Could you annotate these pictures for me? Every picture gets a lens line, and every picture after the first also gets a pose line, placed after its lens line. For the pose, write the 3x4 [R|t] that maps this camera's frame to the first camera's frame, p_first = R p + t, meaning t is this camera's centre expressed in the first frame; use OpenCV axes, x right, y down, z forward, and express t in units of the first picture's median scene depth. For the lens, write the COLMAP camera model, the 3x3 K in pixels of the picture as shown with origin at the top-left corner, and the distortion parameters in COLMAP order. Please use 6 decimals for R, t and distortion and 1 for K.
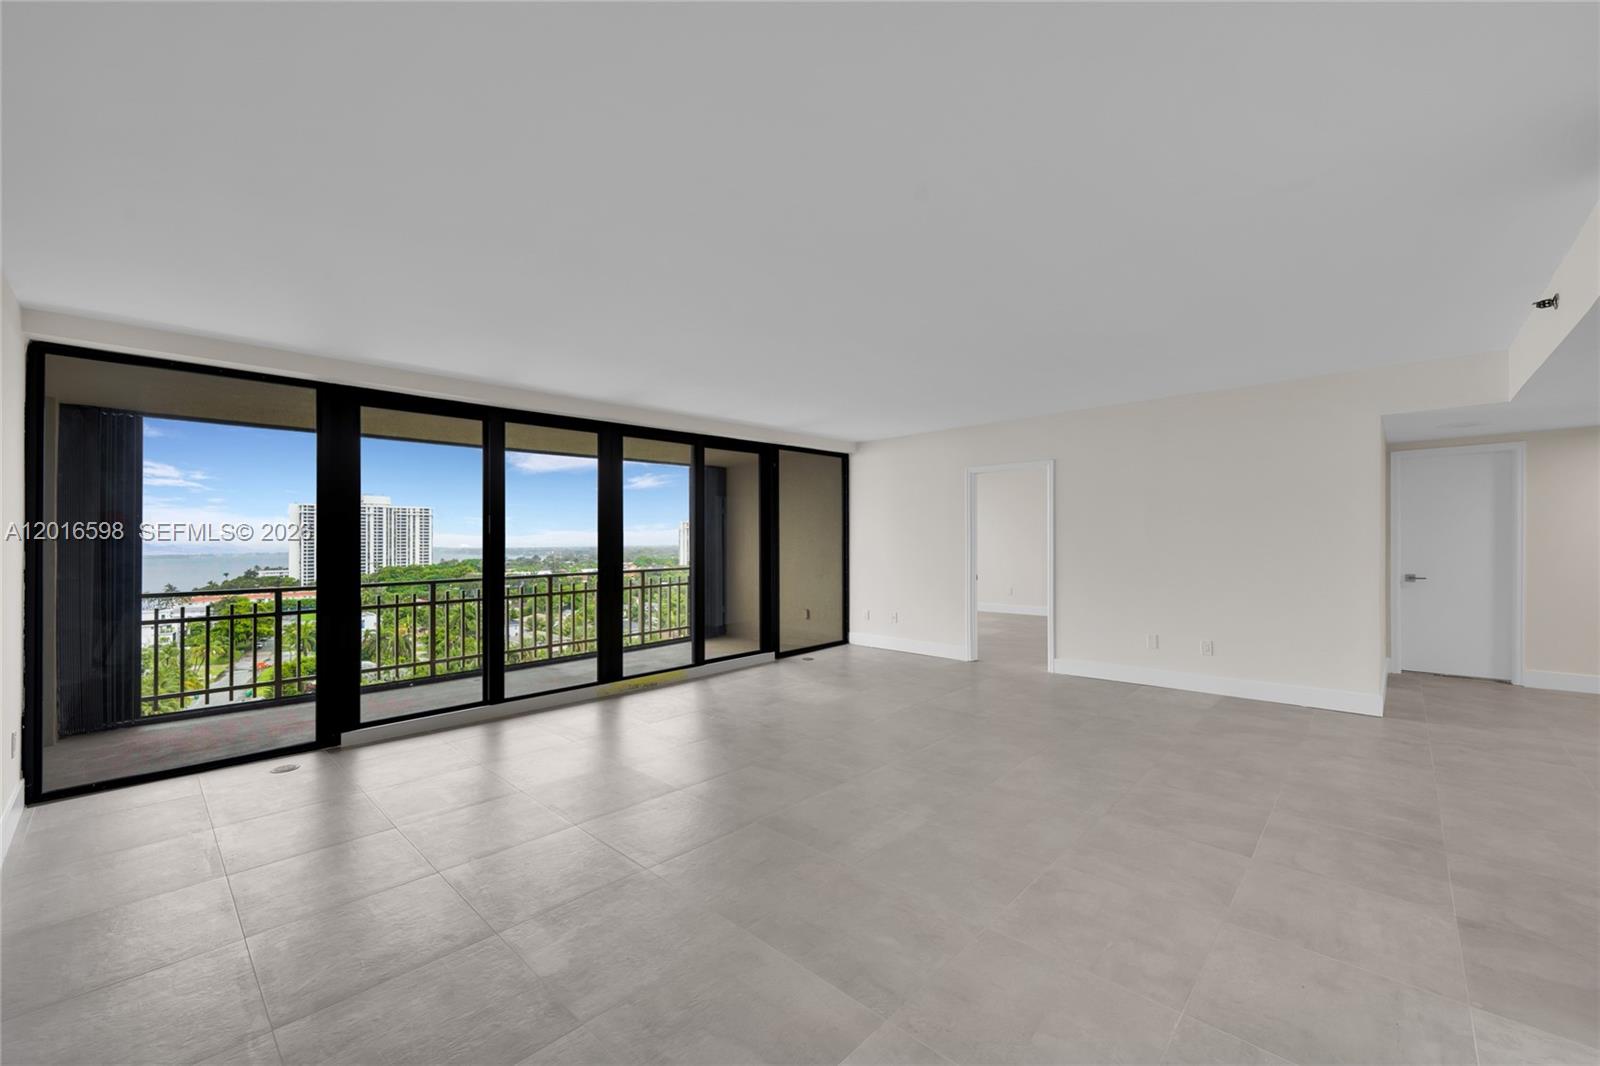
lens RADIAL K [[643.8, 0, 800.0], [0, 643.8, 533.0], [0, 0, 1]] dist [-0.023620, 0.000076]
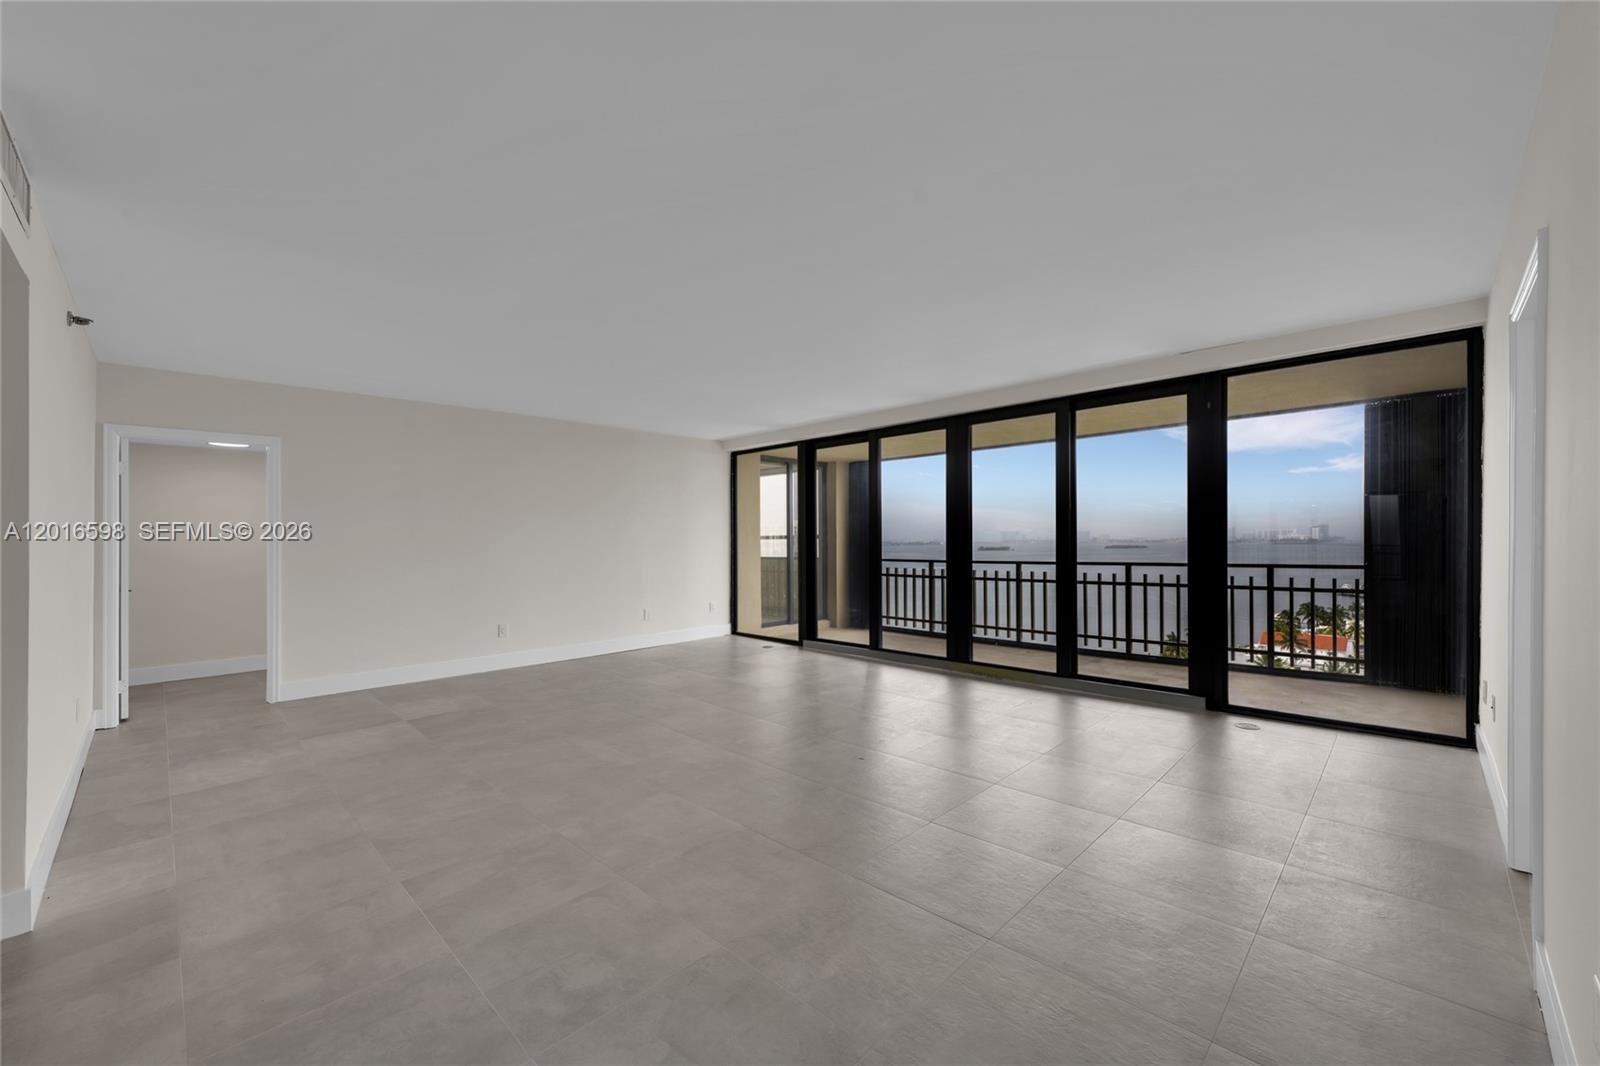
lens RADIAL K [[633.0, 0, 800.0], [0, 633.0, 533.0], [0, 0, 1]] dist [0.000087, 0.000421]
pose [[-0.017970, 0.012256, -0.999763, 0.623670], [0.028838, 0.999515, 0.011735, -0.002127], [0.999423, -0.028620, -0.018315, 0.617488]]
